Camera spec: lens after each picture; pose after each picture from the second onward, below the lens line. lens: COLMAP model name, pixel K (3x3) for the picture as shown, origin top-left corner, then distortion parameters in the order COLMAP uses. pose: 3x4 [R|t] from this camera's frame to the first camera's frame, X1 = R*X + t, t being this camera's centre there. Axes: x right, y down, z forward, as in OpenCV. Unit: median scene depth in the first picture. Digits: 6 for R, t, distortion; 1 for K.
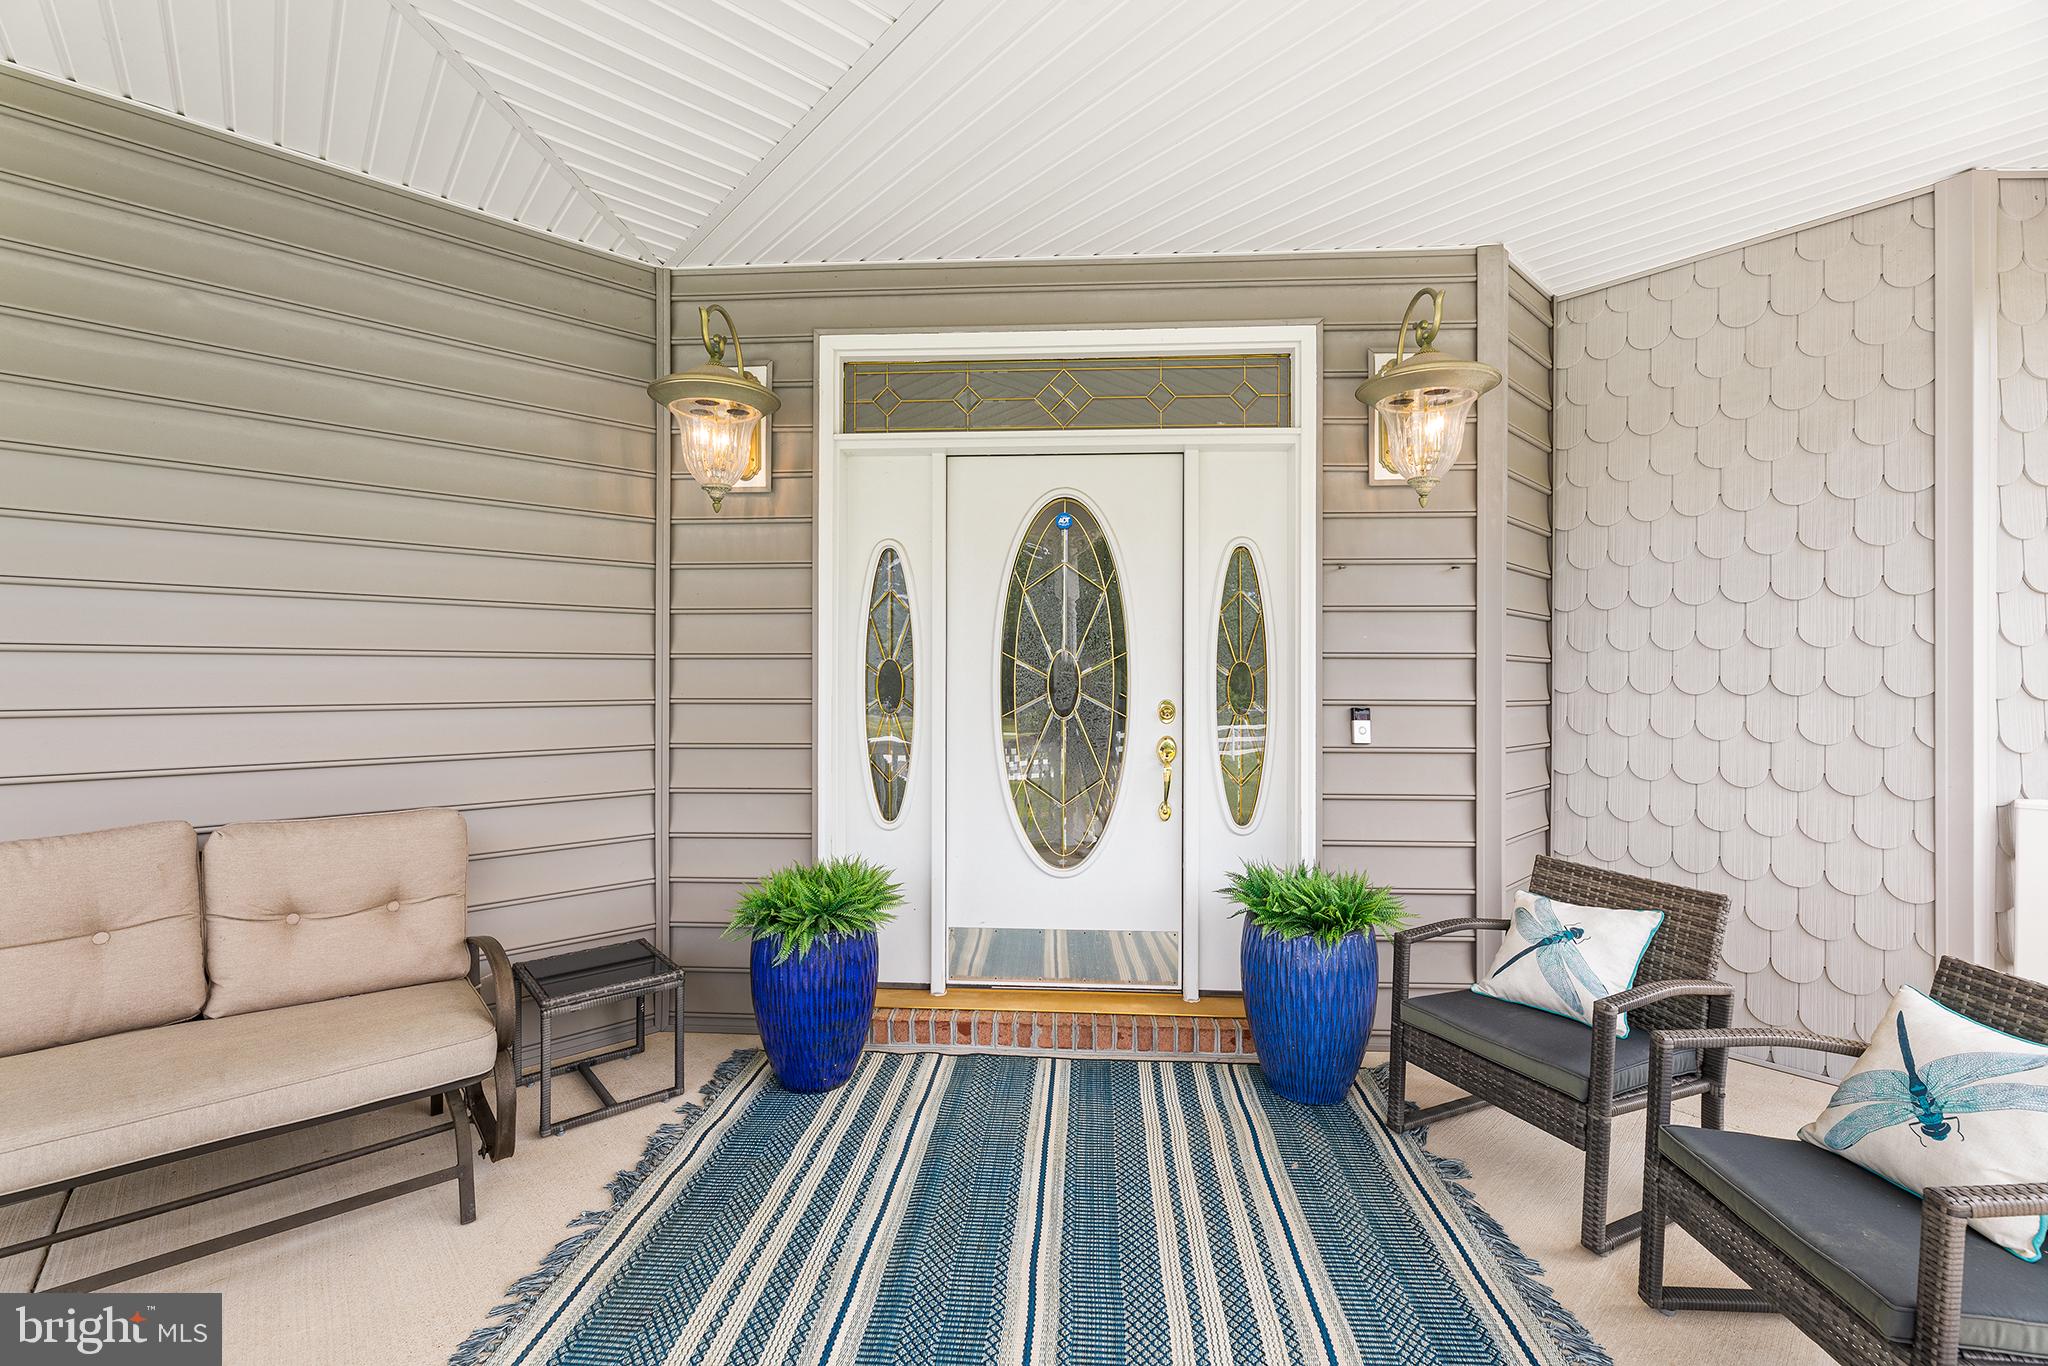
lens RADIAL K [[858.4, 0, 1024.0], [0, 858.4, 683.0], [0, 0, 1]] dist [0.001091, 0.000113]
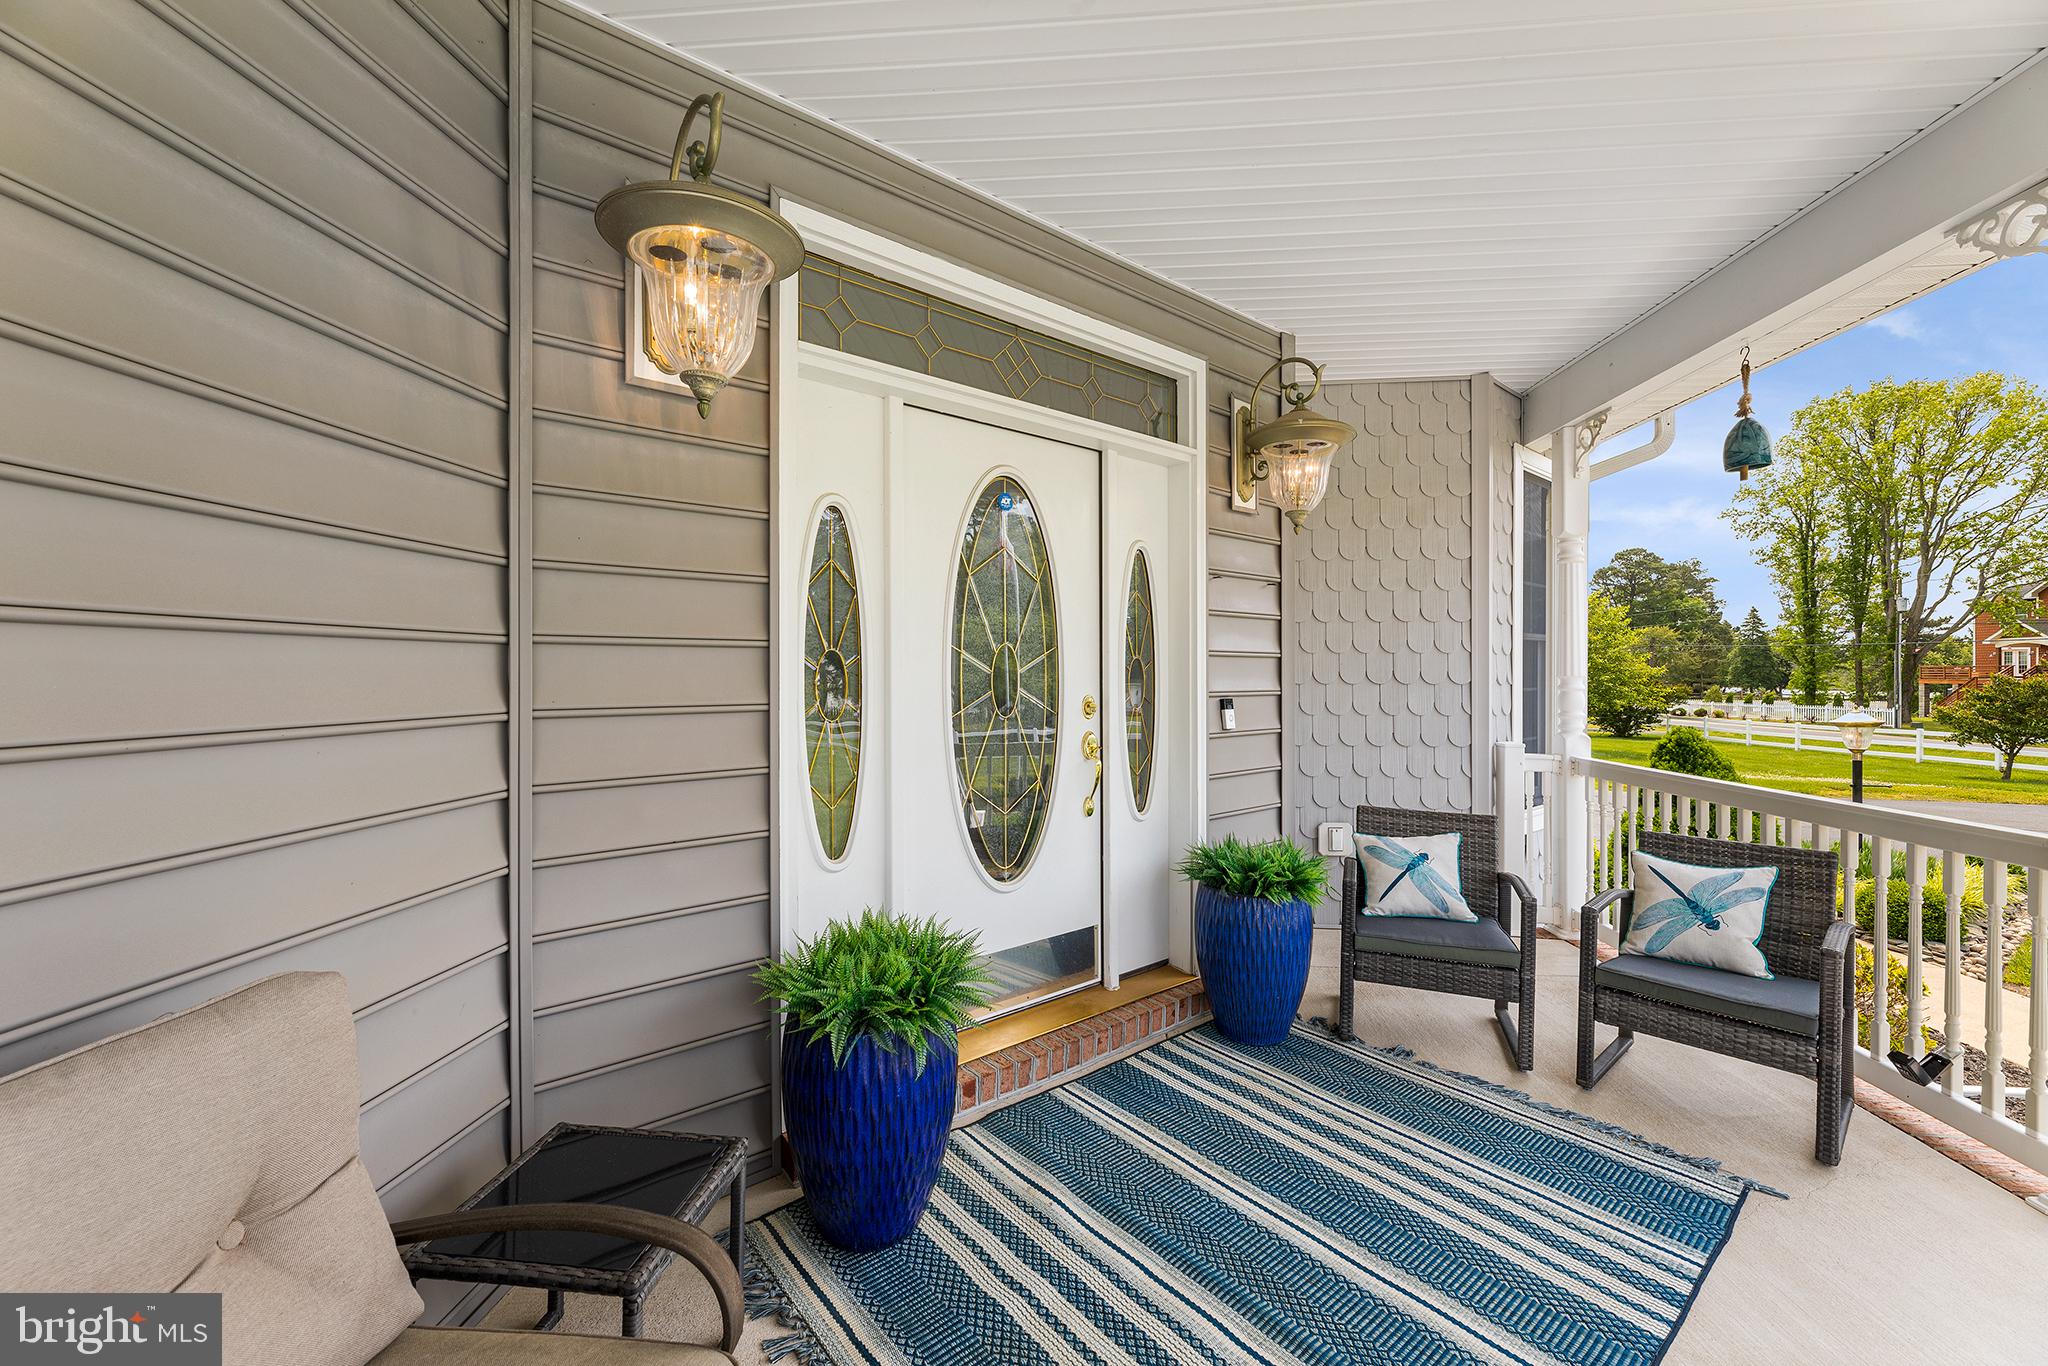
lens RADIAL K [[832.2, 0, 1024.0], [0, 832.2, 683.0], [0, 0, 1]] dist [0.000777, 0.000134]
pose [[0.727111, -0.010508, 0.686439, -0.587477], [0.007183, 0.999945, 0.007698, -0.003450], [-0.686482, -0.000667, 0.727146, 0.365905]]
